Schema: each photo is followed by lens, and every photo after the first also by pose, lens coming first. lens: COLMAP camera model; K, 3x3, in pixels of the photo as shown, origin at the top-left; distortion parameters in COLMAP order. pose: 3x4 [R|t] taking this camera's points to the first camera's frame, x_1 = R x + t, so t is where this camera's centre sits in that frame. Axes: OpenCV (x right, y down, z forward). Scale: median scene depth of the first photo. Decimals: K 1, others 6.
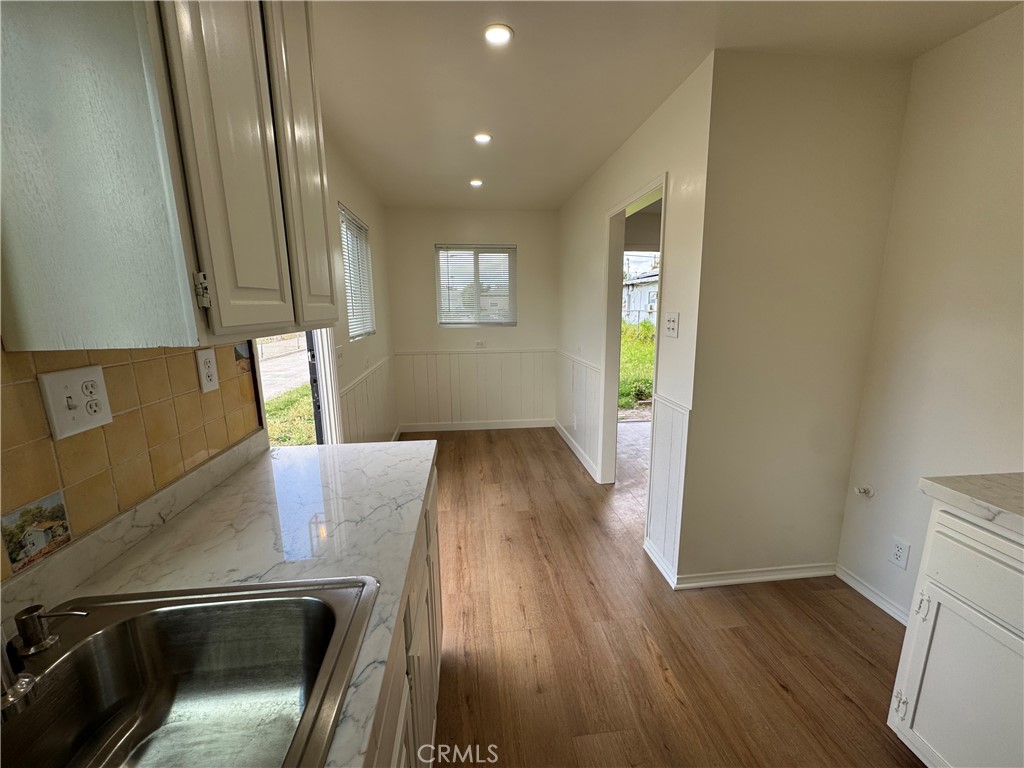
lens RADIAL K [[409.1, 0, 514.8], [0, 409.1, 385.3], [0, 0, 1]] dist [-0.001032, -0.000305]
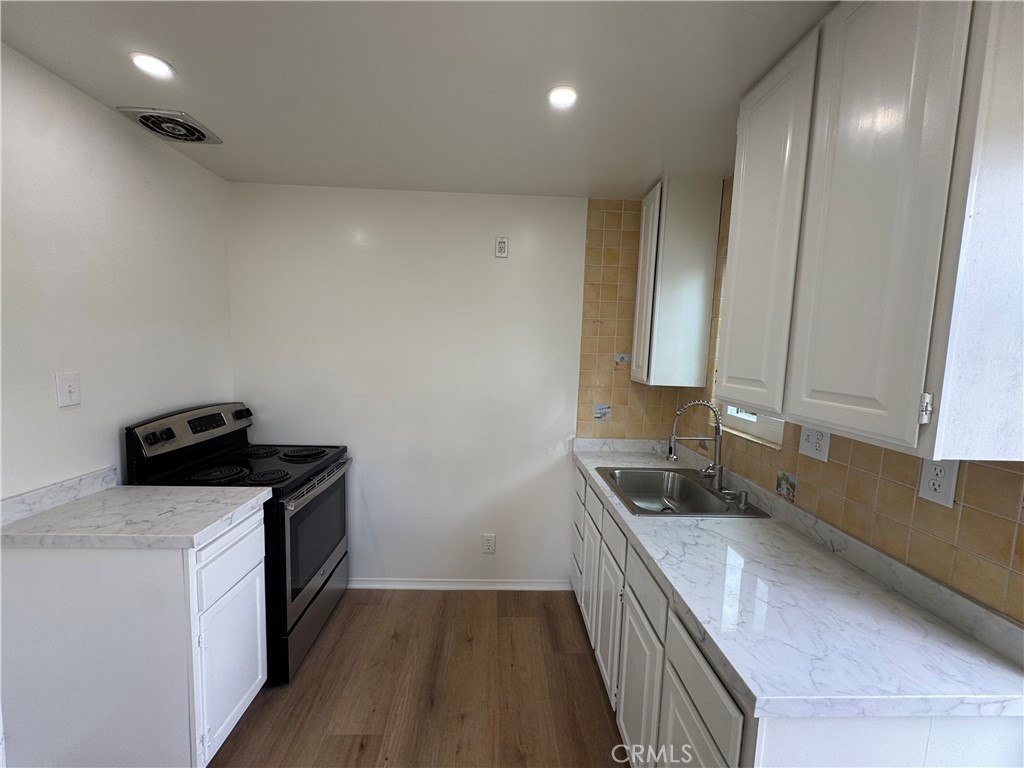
lens RADIAL K [[409.1, 0, 510.3], [0, 409.1, 386.2], [0, 0, 1]] dist [-0.001032, -0.000305]
pose [[-0.996661, -0.030948, 0.075554, 0.130067], [-0.007873, 0.957492, 0.288353, -0.657012], [-0.081266, 0.286795, -0.954539, 2.592797]]
